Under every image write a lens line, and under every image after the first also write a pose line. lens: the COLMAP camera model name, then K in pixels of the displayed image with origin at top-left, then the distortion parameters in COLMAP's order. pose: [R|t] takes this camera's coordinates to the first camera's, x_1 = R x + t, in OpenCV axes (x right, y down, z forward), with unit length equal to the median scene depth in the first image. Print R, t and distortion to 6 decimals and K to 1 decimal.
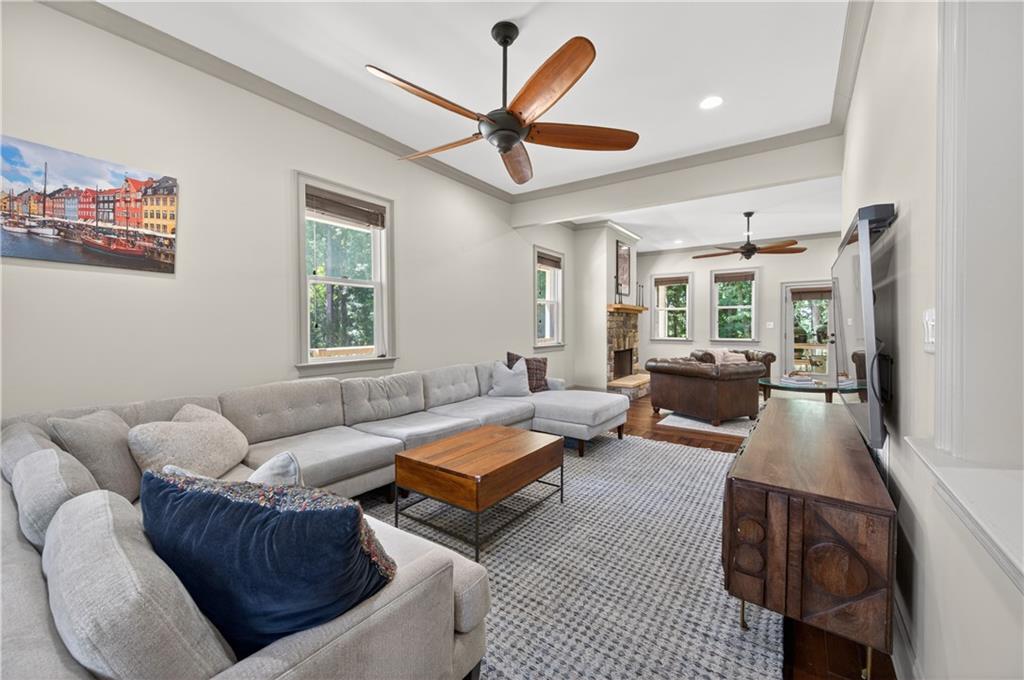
lens RADIAL K [[403.9, 0, 513.6], [0, 403.9, 332.3], [0, 0, 1]] dist [0.000747, -0.000149]
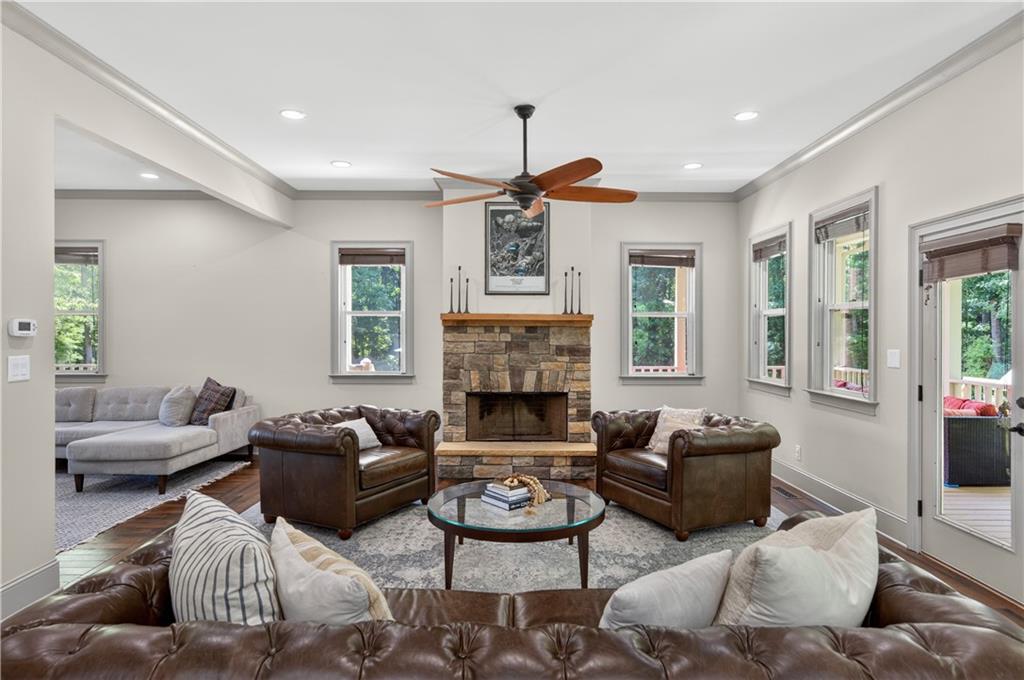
lens RADIAL K [[598.5, 0, 513.3], [0, 598.5, 332.5], [0, 0, 1]] dist [-0.017499, 0.000460]
pose [[0.579695, 0.000683, -0.814833, 0.948347], [-0.018044, 0.999765, -0.011998, -0.029758], [0.814634, 0.021658, 0.579571, 0.513227]]
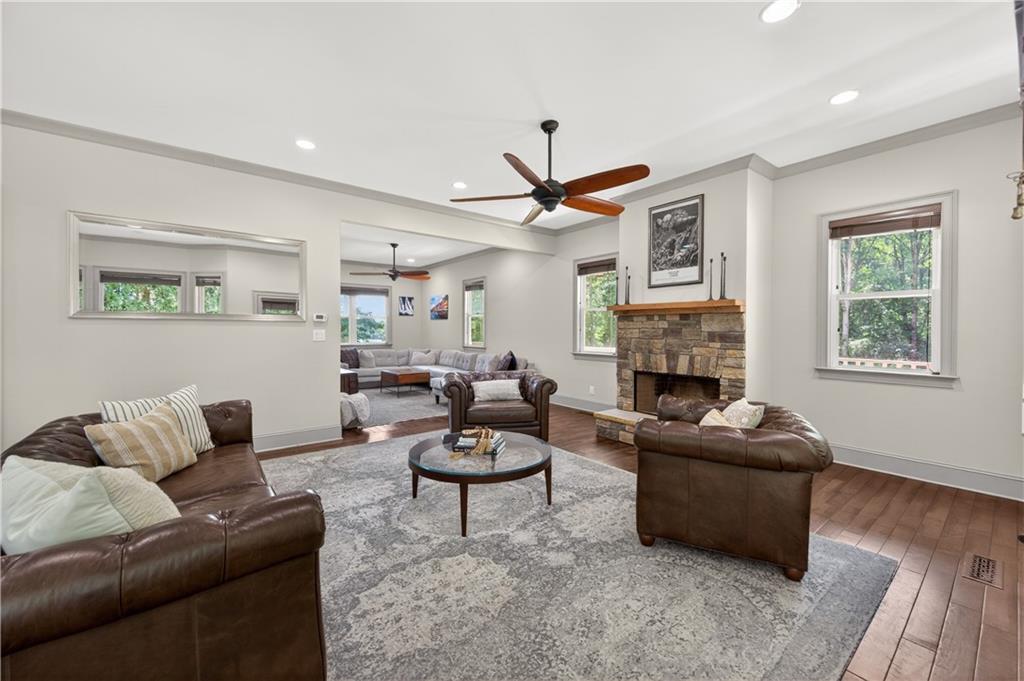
lens RADIAL K [[403.9, 0, 513.6], [0, 403.9, 332.8], [0, 0, 1]] dist [0.000747, -0.000149]
pose [[-0.283673, 0.001735, -0.958920, 0.936304], [-0.022547, 0.999710, 0.008478, -0.020004], [0.958656, 0.024026, -0.283551, 0.941397]]
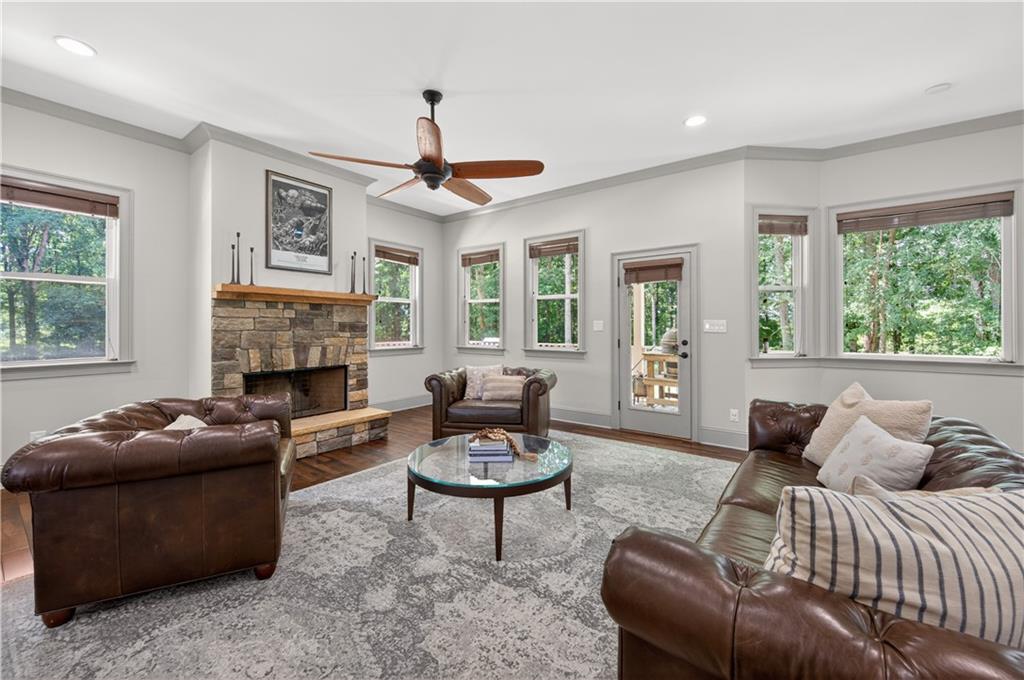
lens RADIAL K [[407.7, 0, 518.6], [0, 407.7, 322.0], [0, 0, 1]] dist [0.012764, 0.000048]
pose [[0.999725, -0.000151, -0.023452, 0.589897], [-0.000570, 0.999528, -0.030721, -0.004590], [0.023446, 0.030726, 0.999253, 0.437194]]
